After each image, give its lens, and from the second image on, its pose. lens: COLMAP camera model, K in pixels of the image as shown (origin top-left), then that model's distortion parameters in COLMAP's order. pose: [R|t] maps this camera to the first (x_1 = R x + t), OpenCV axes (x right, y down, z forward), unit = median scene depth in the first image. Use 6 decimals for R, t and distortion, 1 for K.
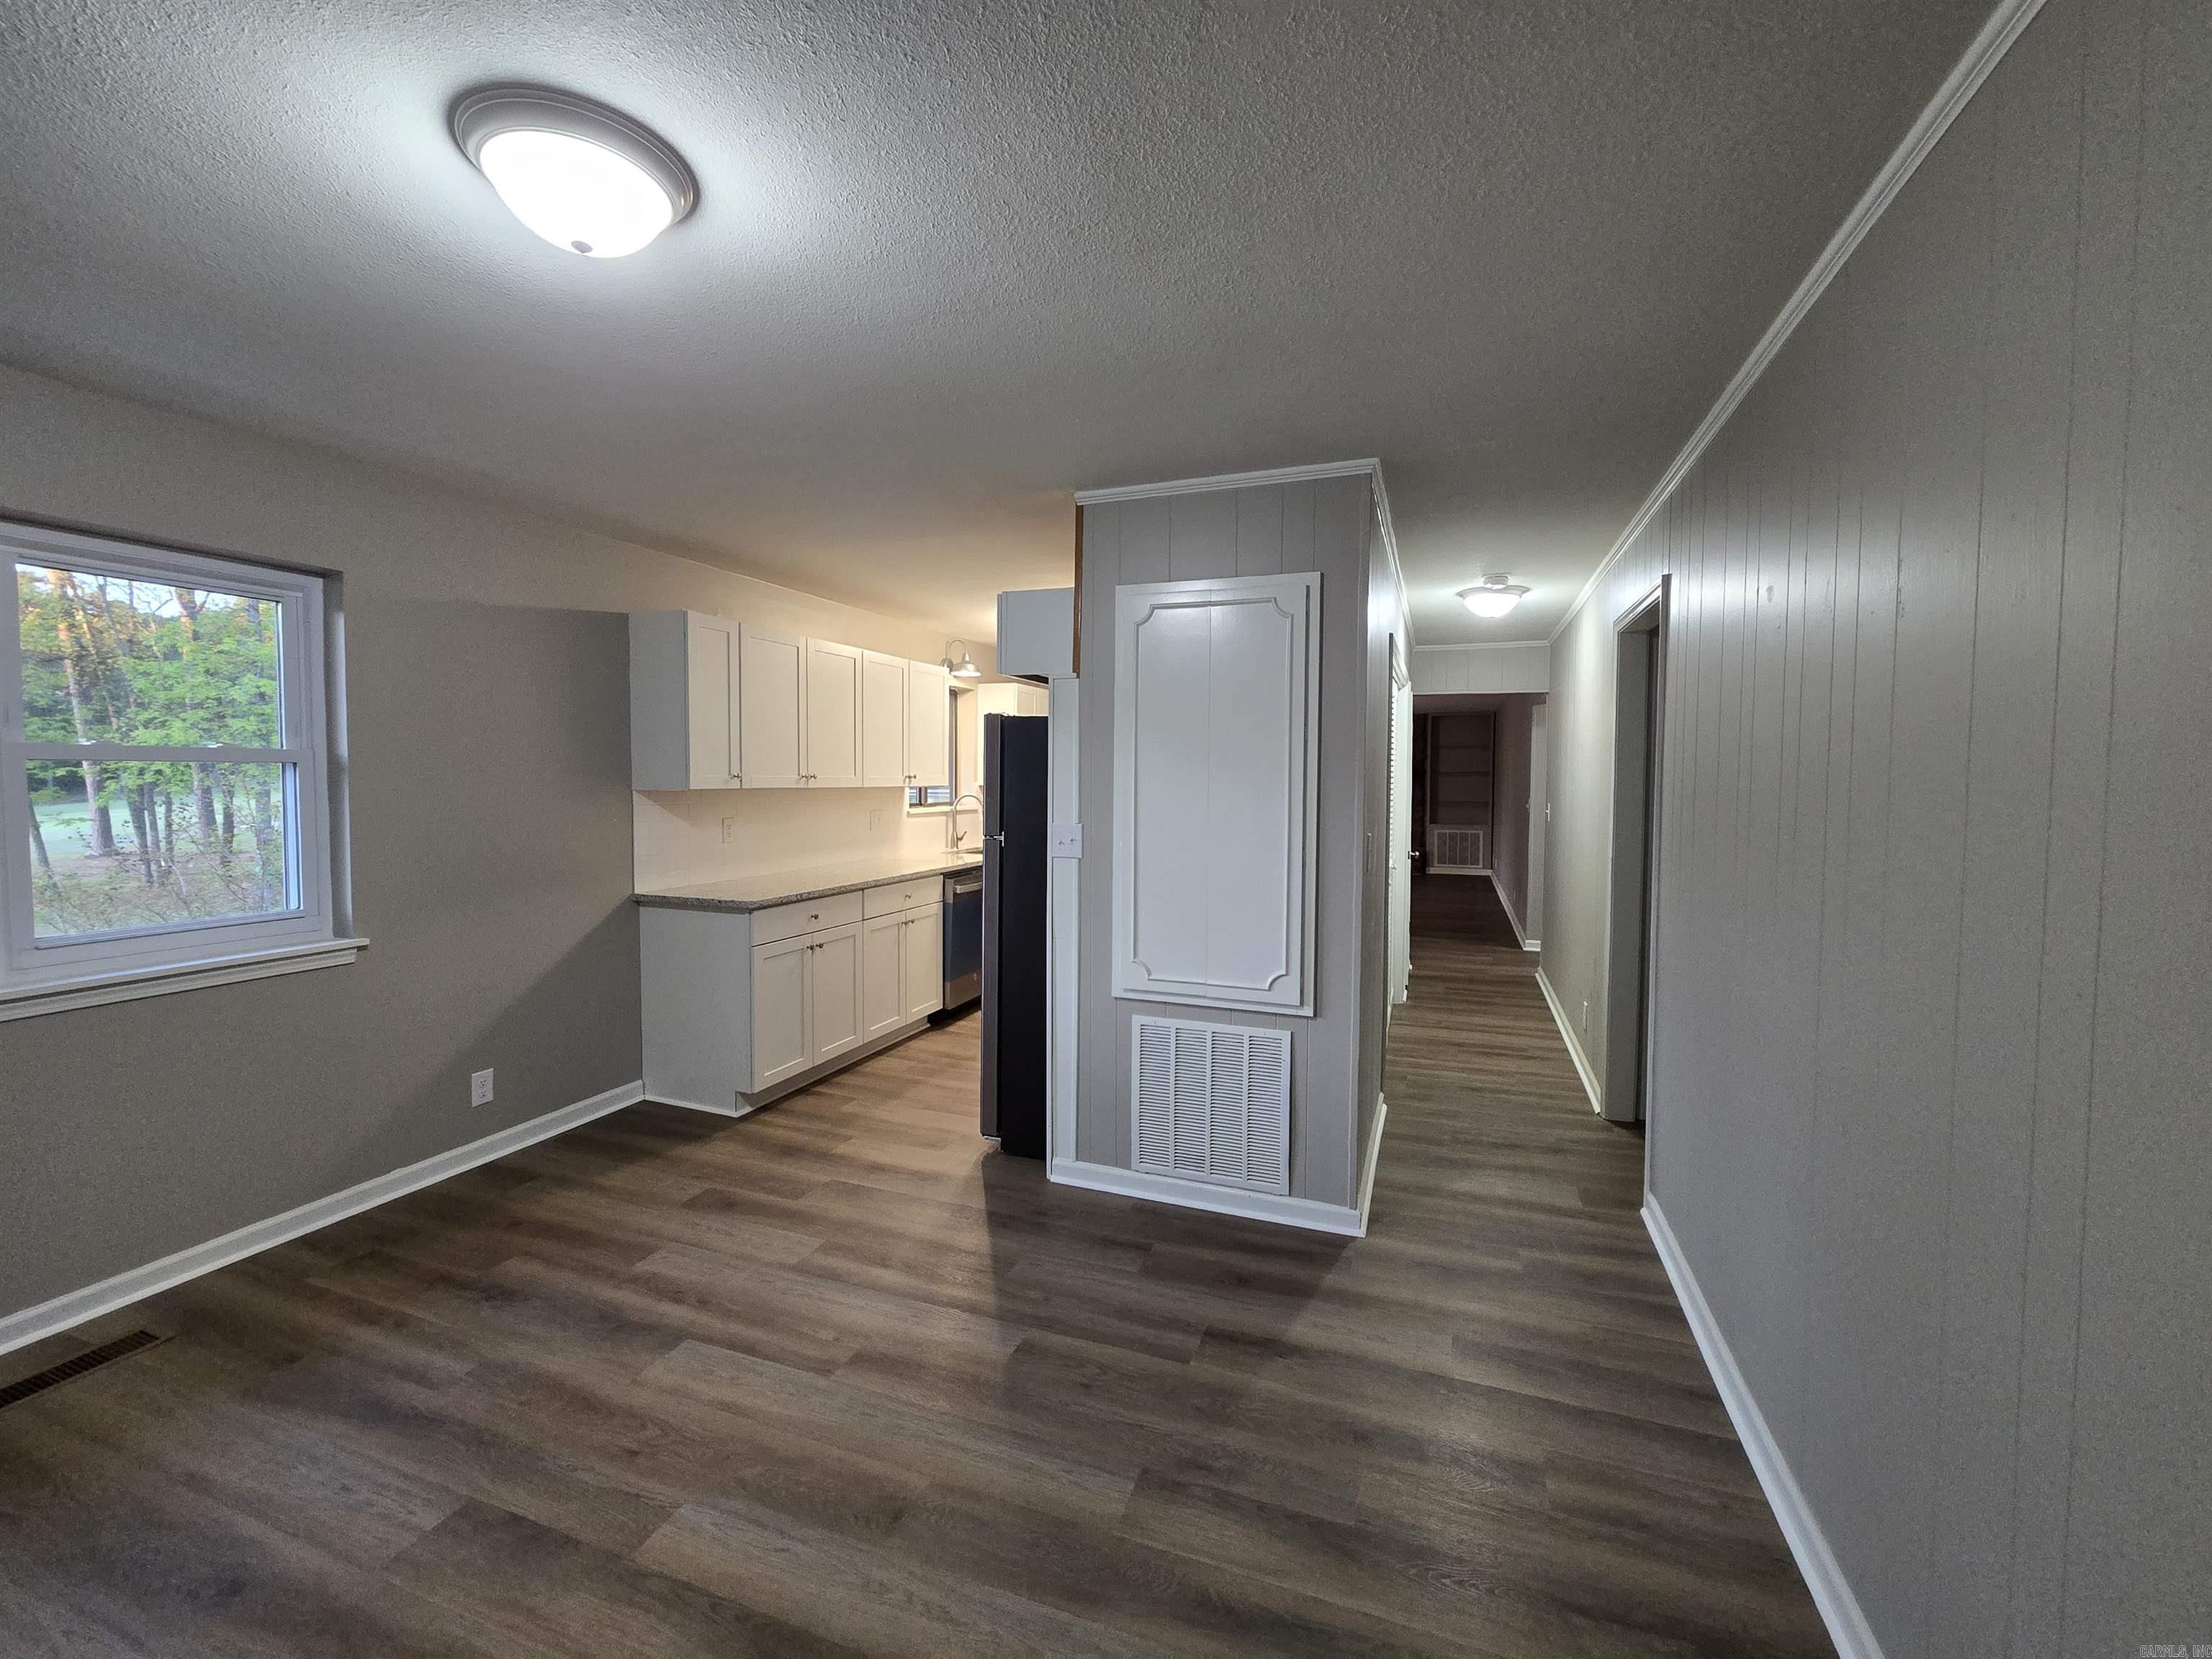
lens RADIAL K [[911.8, 0, 1111.1], [0, 911.8, 815.4], [0, 0, 1]] dist [0.000724, 0.000231]
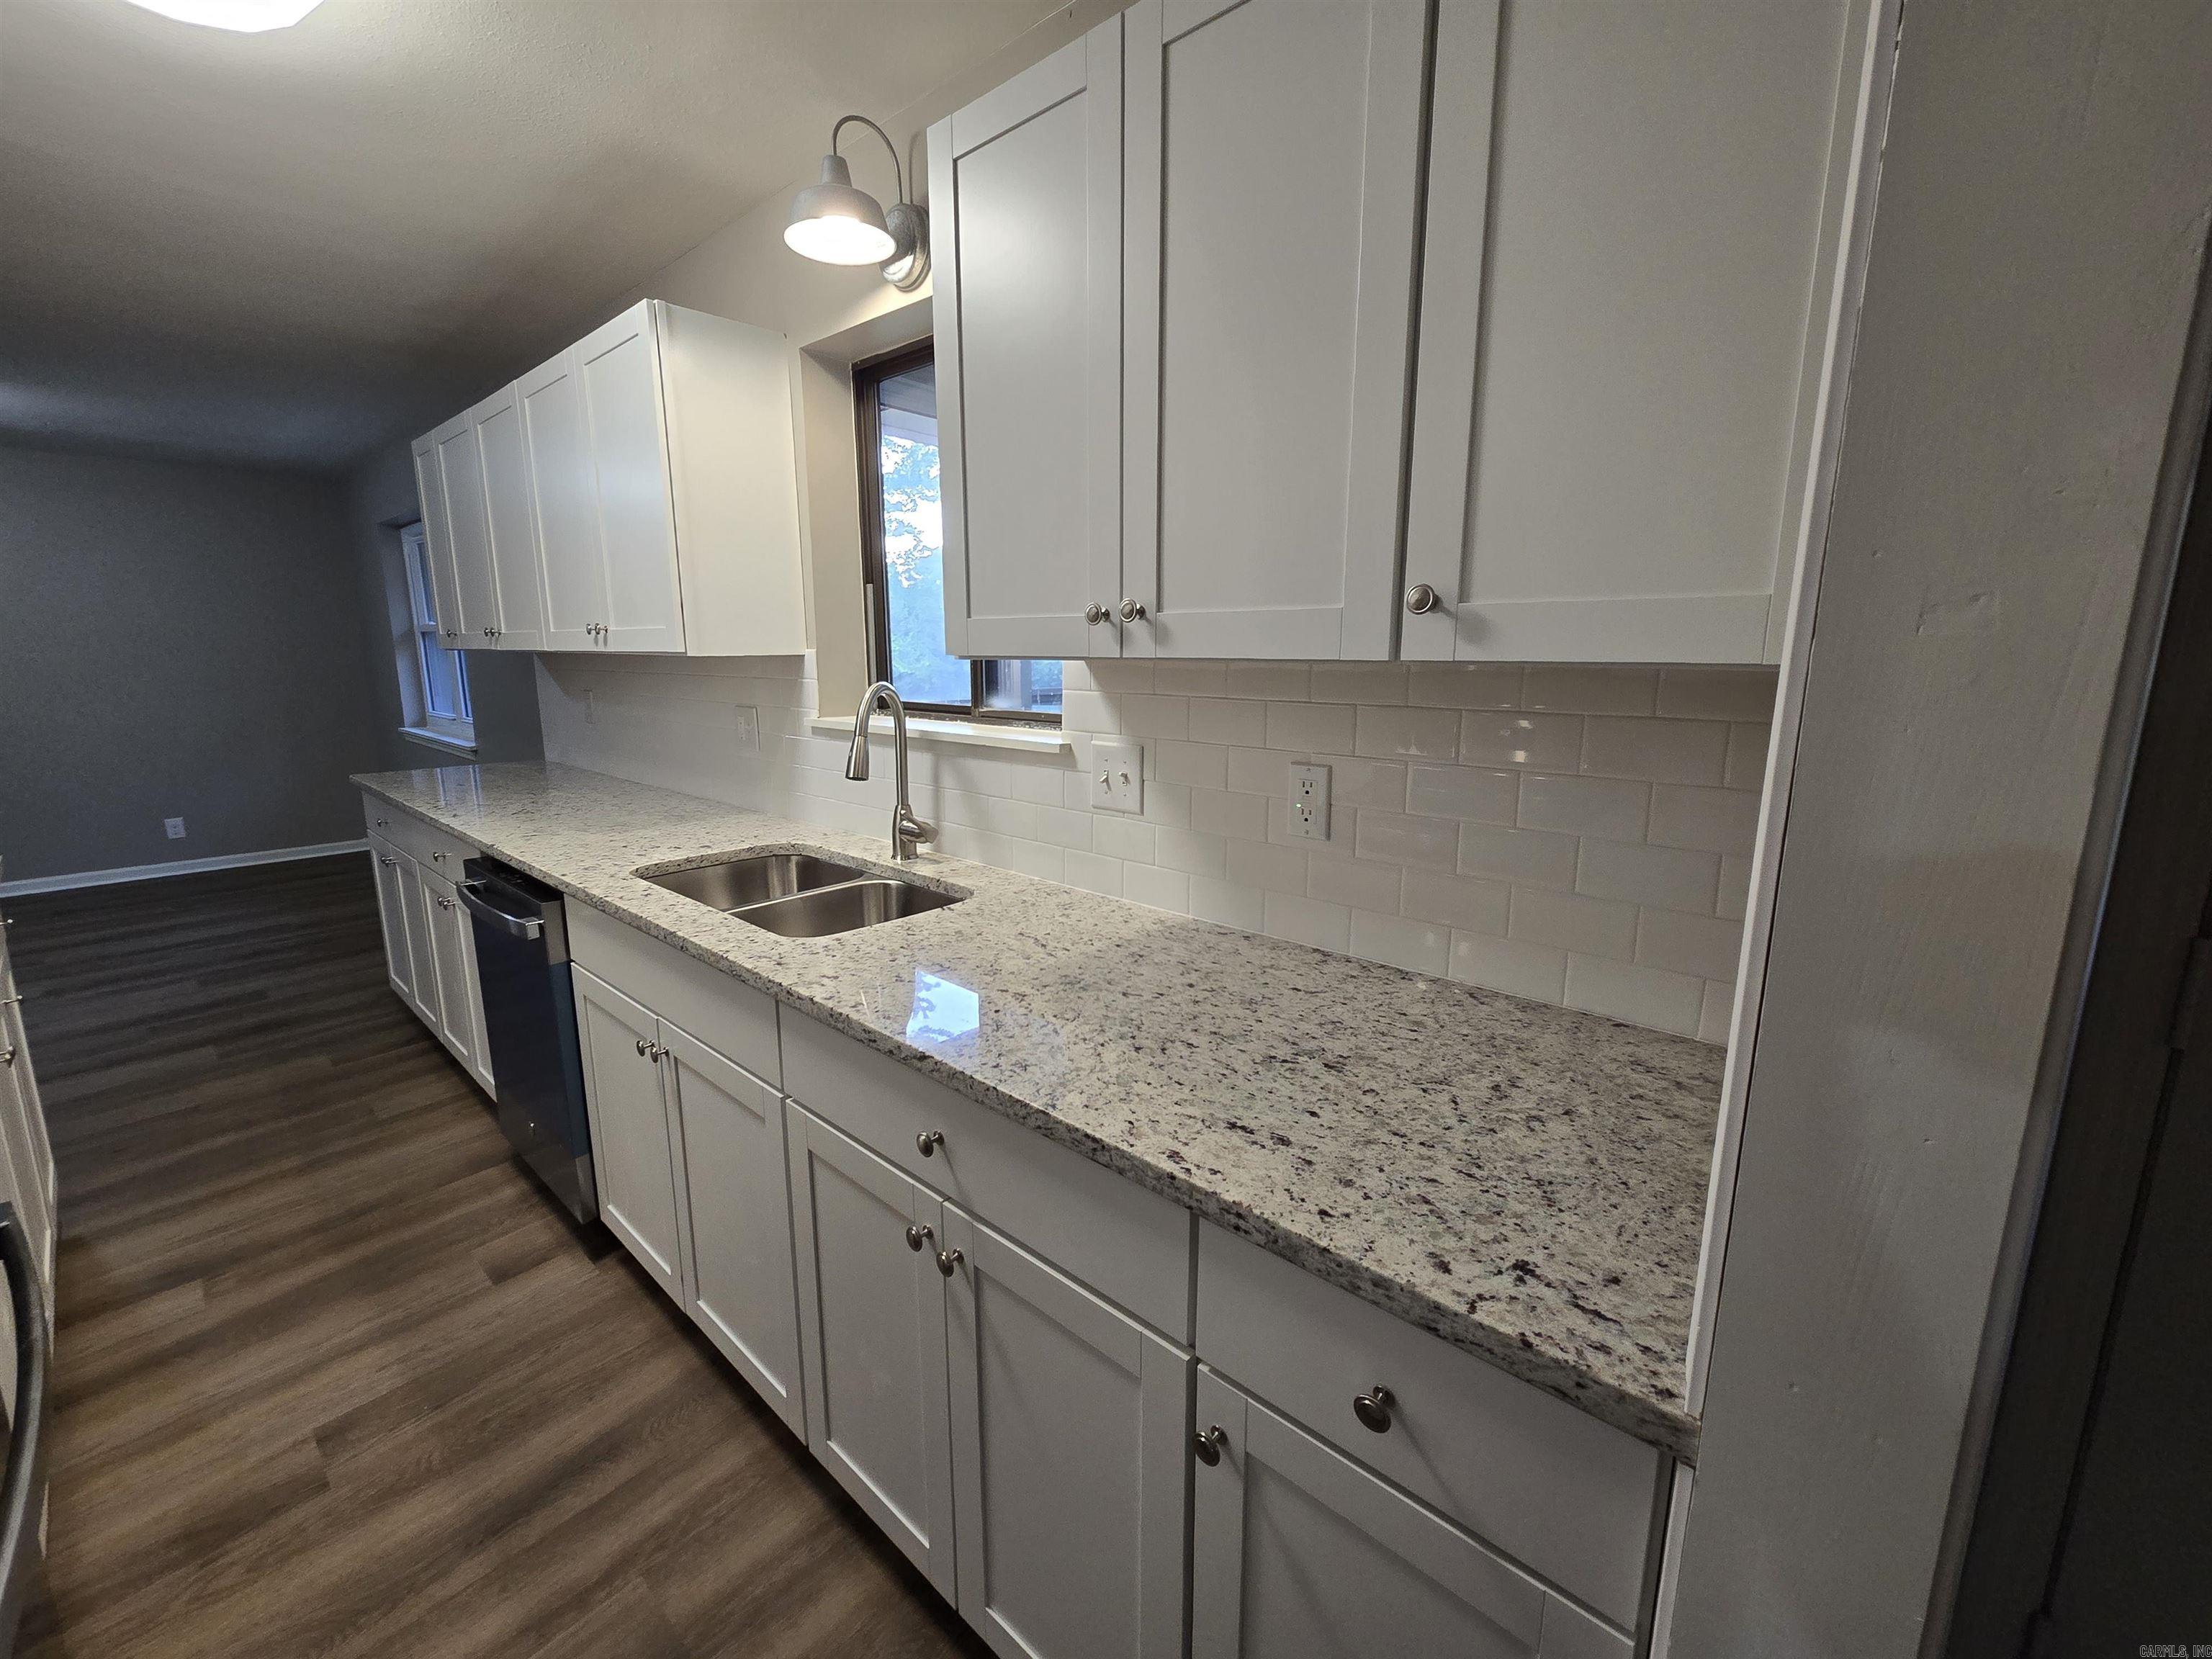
lens RADIAL K [[911.8, 0, 1111.1], [0, 911.8, 815.4], [0, 0, 1]] dist [0.000724, 0.000231]
pose [[-0.379446, 0.164182, -0.910530, 0.122652], [-0.040647, 0.980221, 0.193688, -0.061439], [0.924321, 0.110504, -0.365267, 1.721896]]
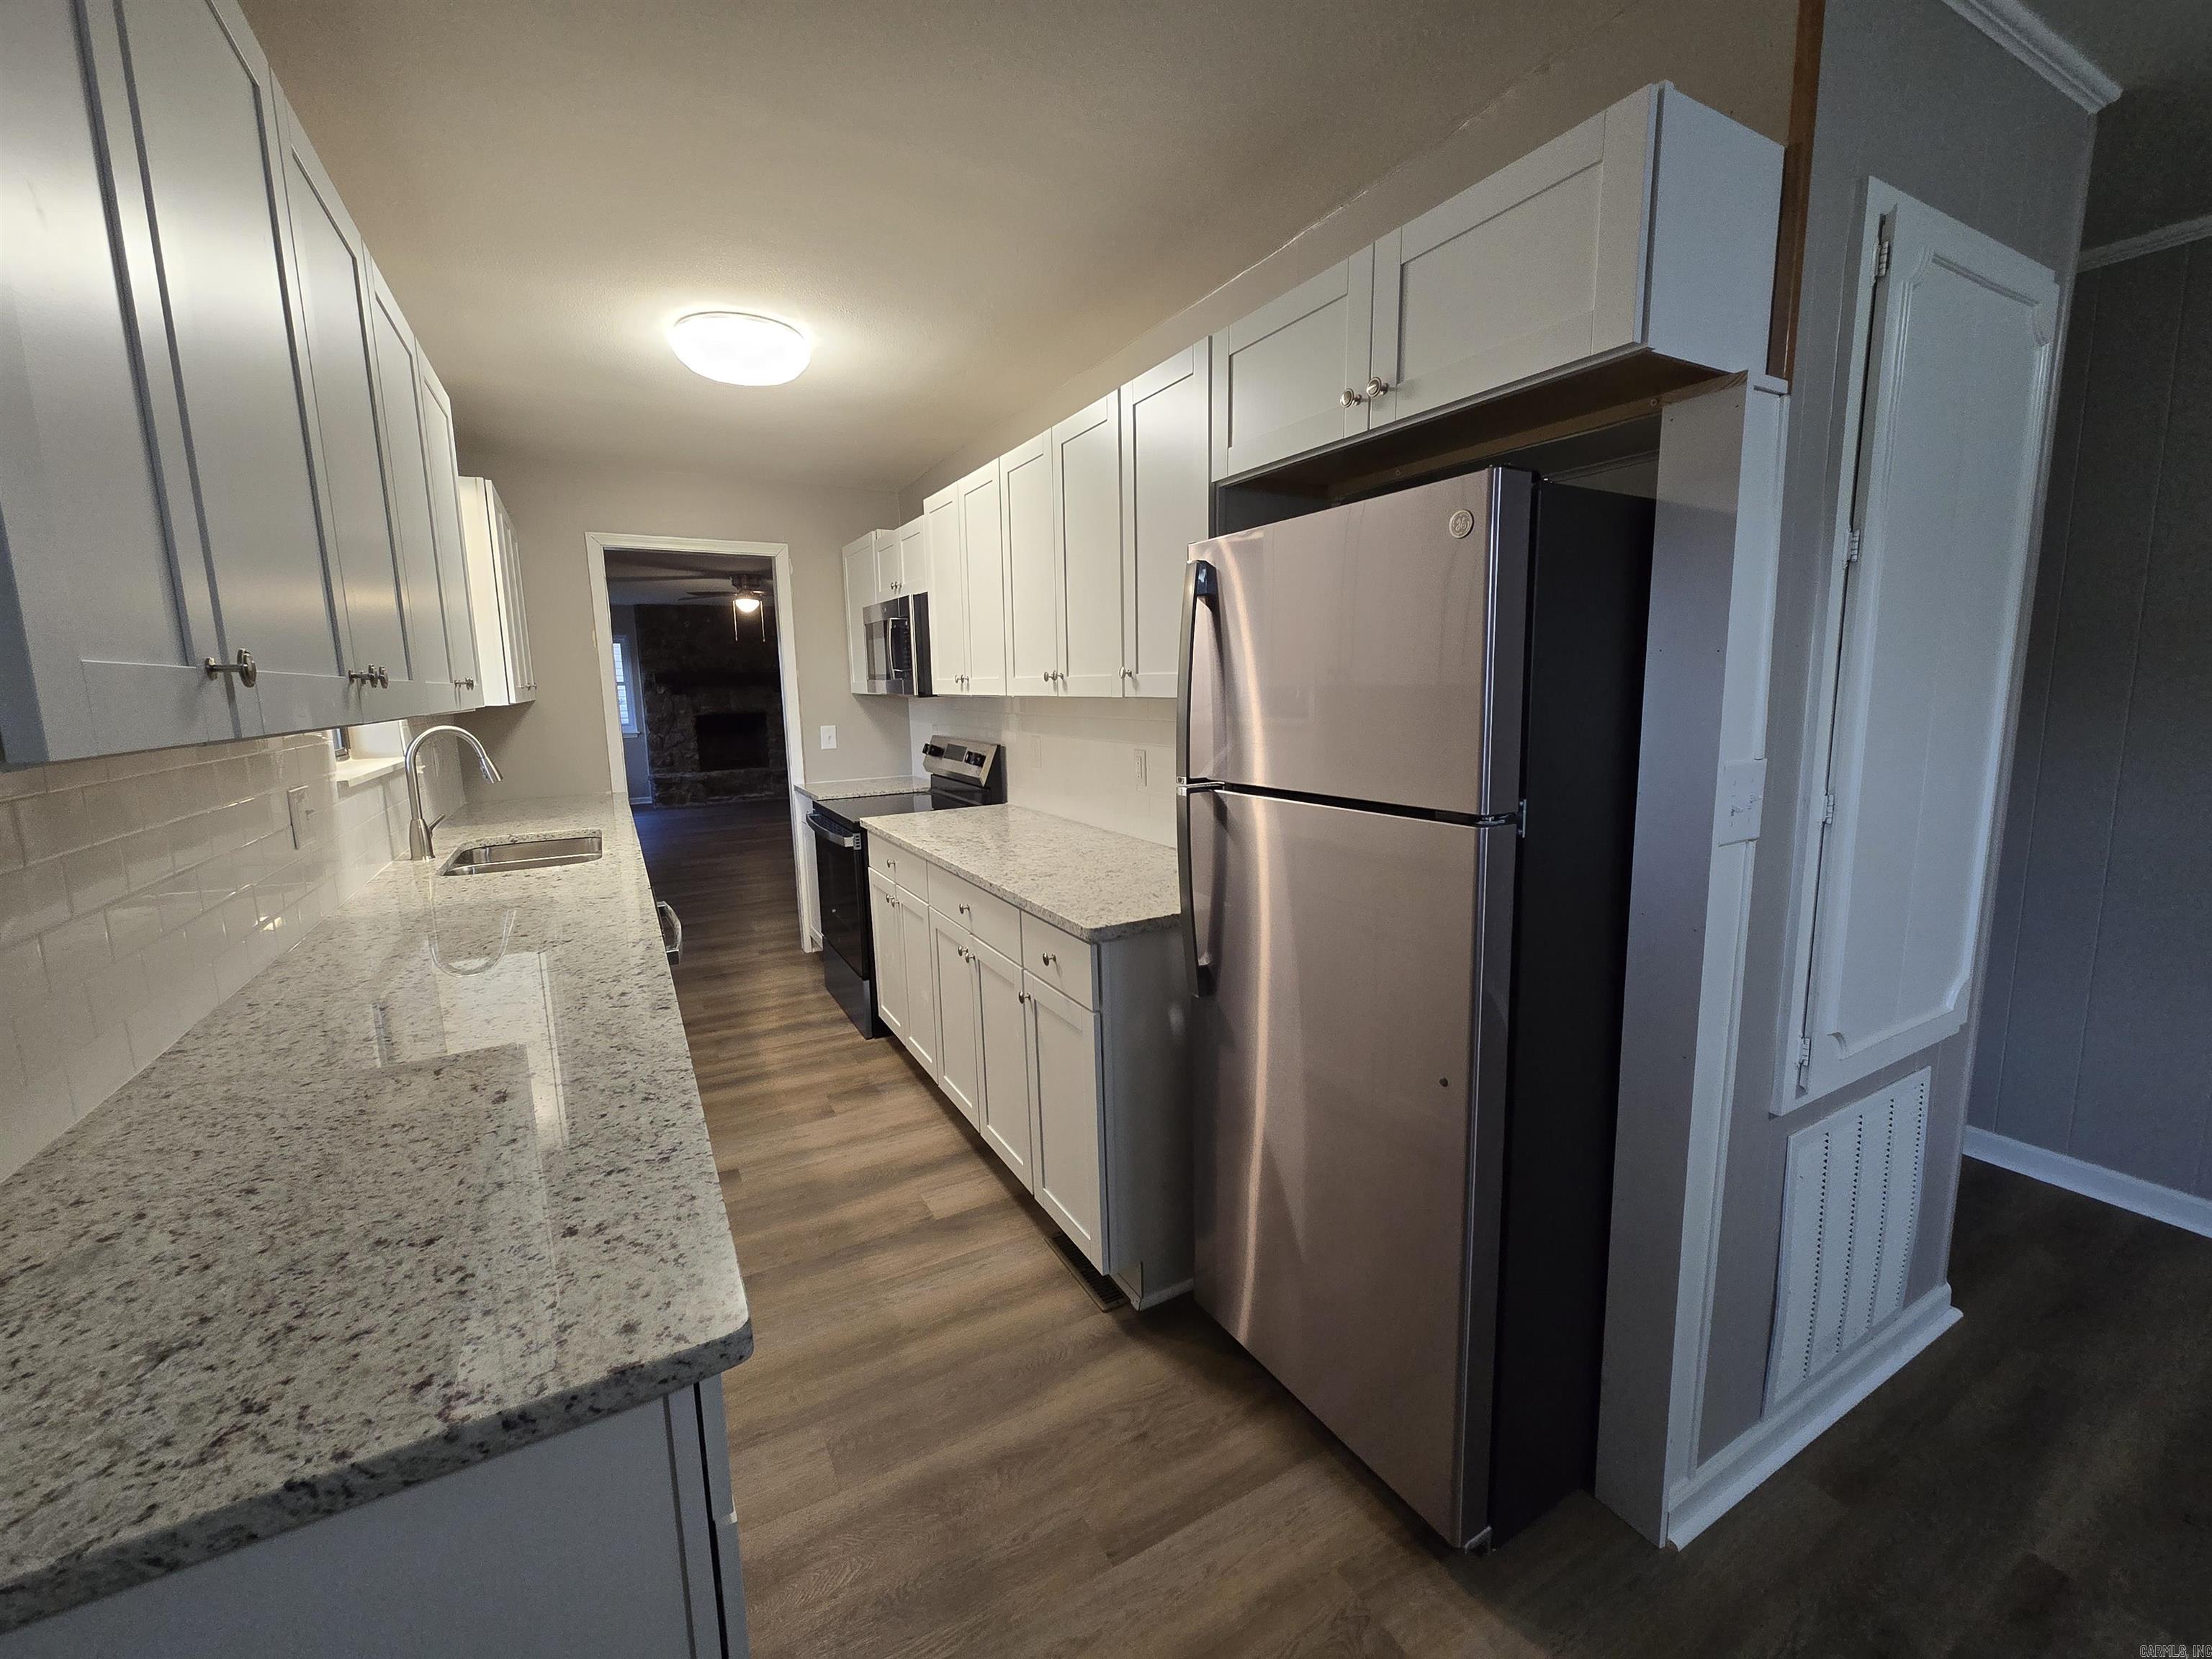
lens RADIAL K [[911.8, 0, 1111.1], [0, 911.8, 815.4], [0, 0, 1]] dist [0.000724, 0.000231]
pose [[0.655923, -0.134201, 0.742802, -0.395981], [0.061263, 0.990287, 0.124816, -0.024786], [-0.752338, -0.036363, 0.657773, 0.711788]]
